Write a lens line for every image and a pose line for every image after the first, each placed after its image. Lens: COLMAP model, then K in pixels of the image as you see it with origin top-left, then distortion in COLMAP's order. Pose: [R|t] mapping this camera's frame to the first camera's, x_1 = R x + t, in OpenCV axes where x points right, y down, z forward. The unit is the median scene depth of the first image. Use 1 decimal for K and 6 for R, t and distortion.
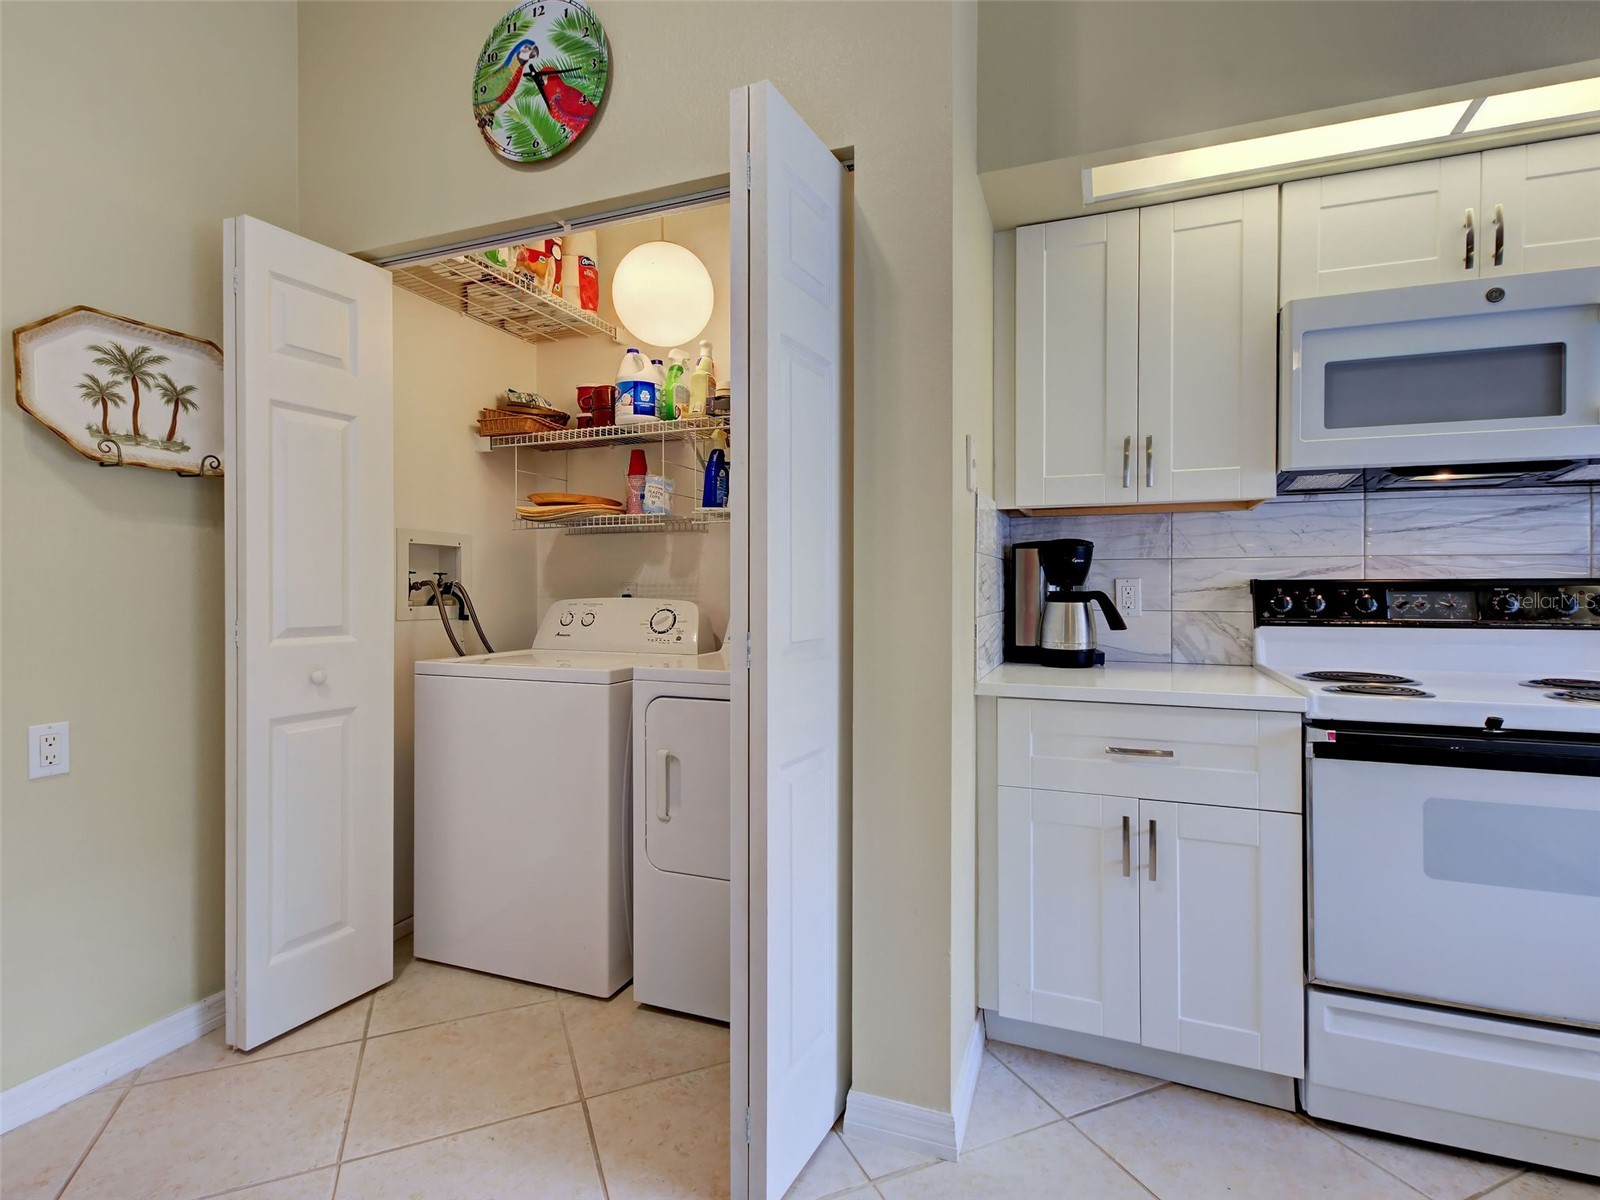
lens RADIAL K [[779.7, 0, 797.2], [0, 779.7, 577.7], [0, 0, 1]] dist [0.027262, -0.000167]
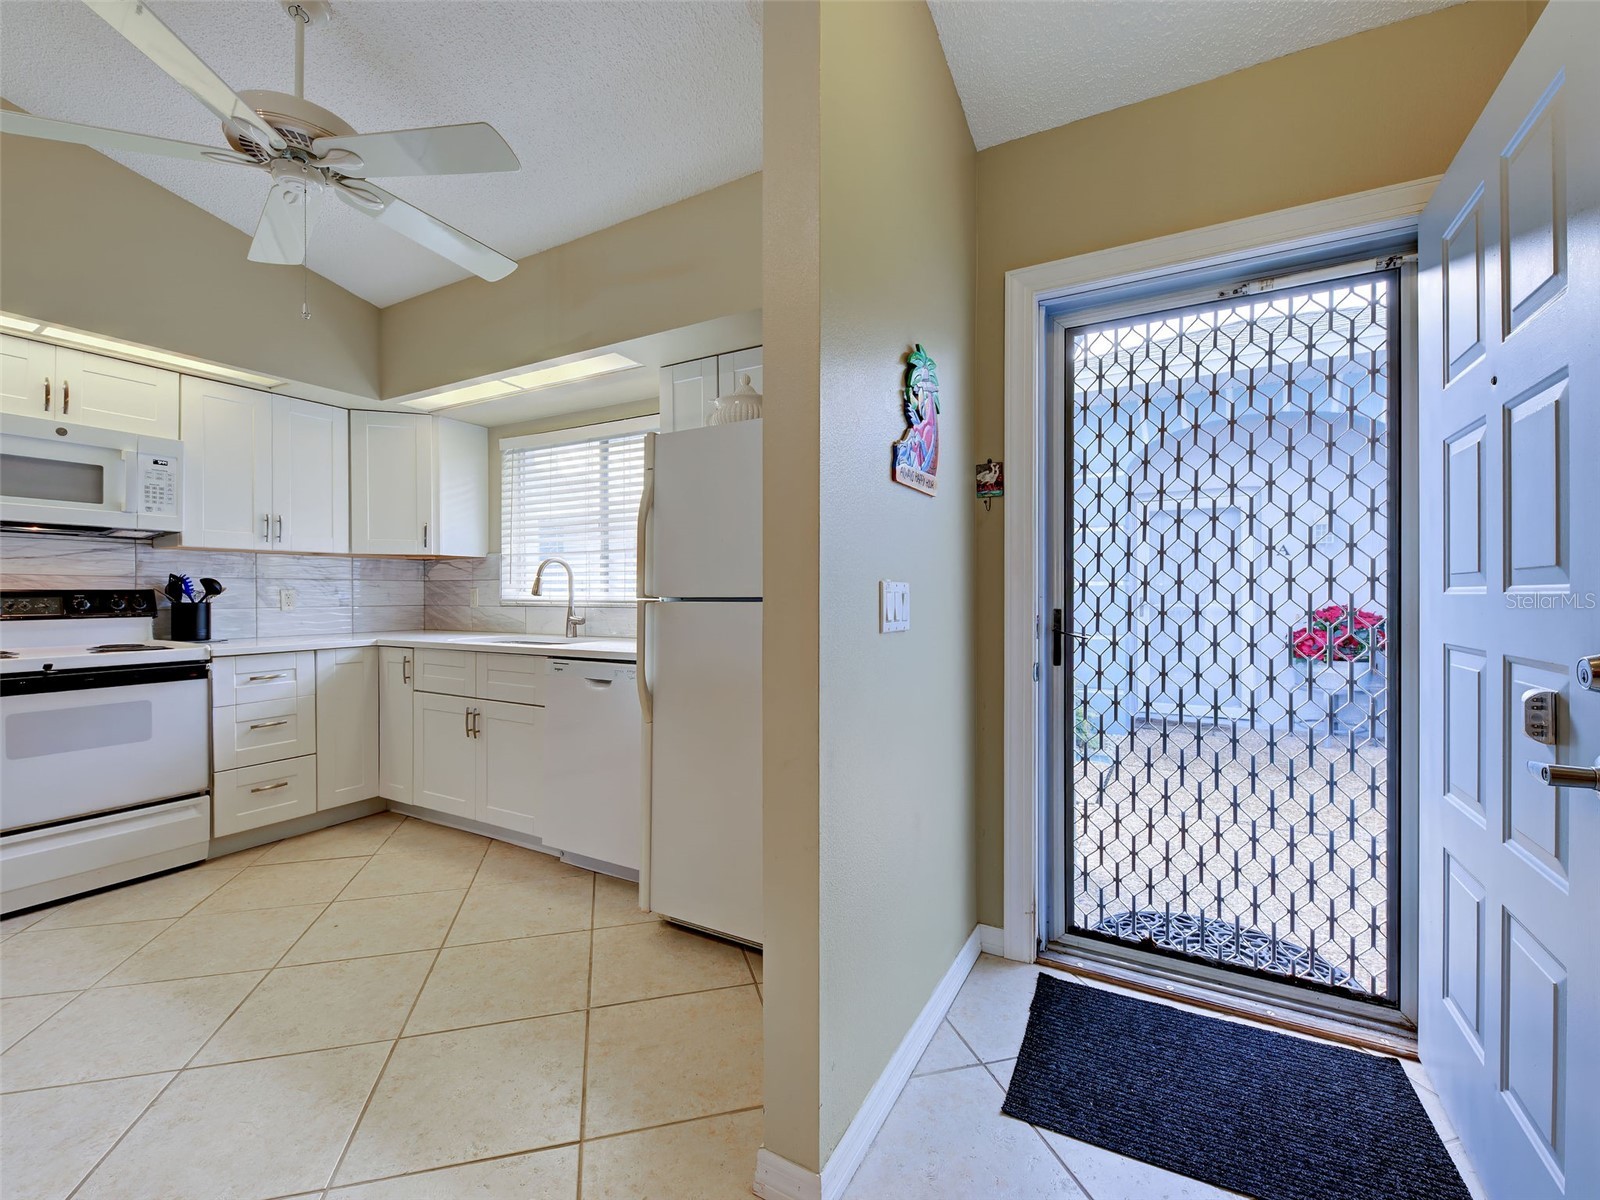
lens RADIAL K [[696.1, 0, 822.4], [0, 696.1, 597.5], [0, 0, 1]] dist [0.011433, -0.005422]
pose [[0.138306, -0.005505, 0.990374, -0.370129], [-0.011055, 0.999914, 0.007102, -0.009839], [-0.990328, -0.011930, 0.138233, -0.754930]]
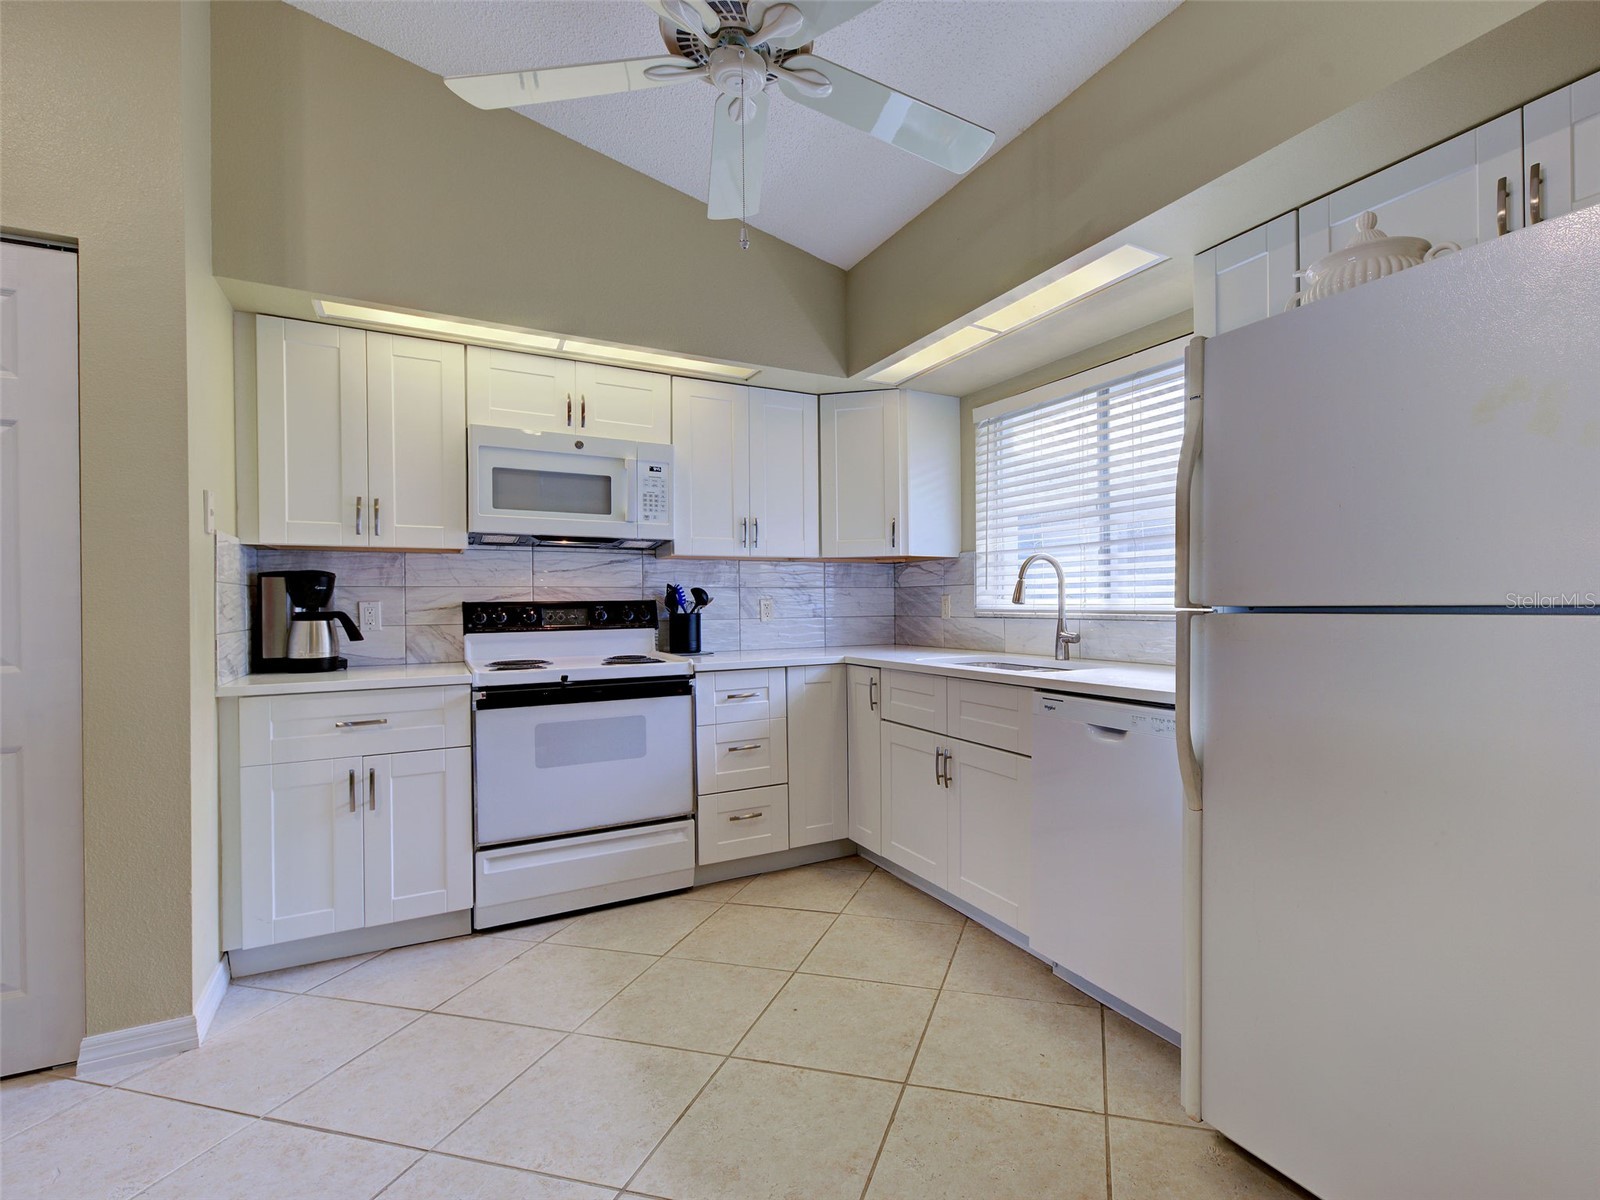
lens RADIAL K [[805.4, 0, 905.6], [0, 805.4, 608.4], [0, 0, 1]] dist [-0.001257, -0.000976]
pose [[0.610717, -0.011297, 0.791768, -0.102059], [-0.000467, 0.999893, 0.014627, -0.008326], [-0.791849, -0.009302, 0.610646, -0.582547]]
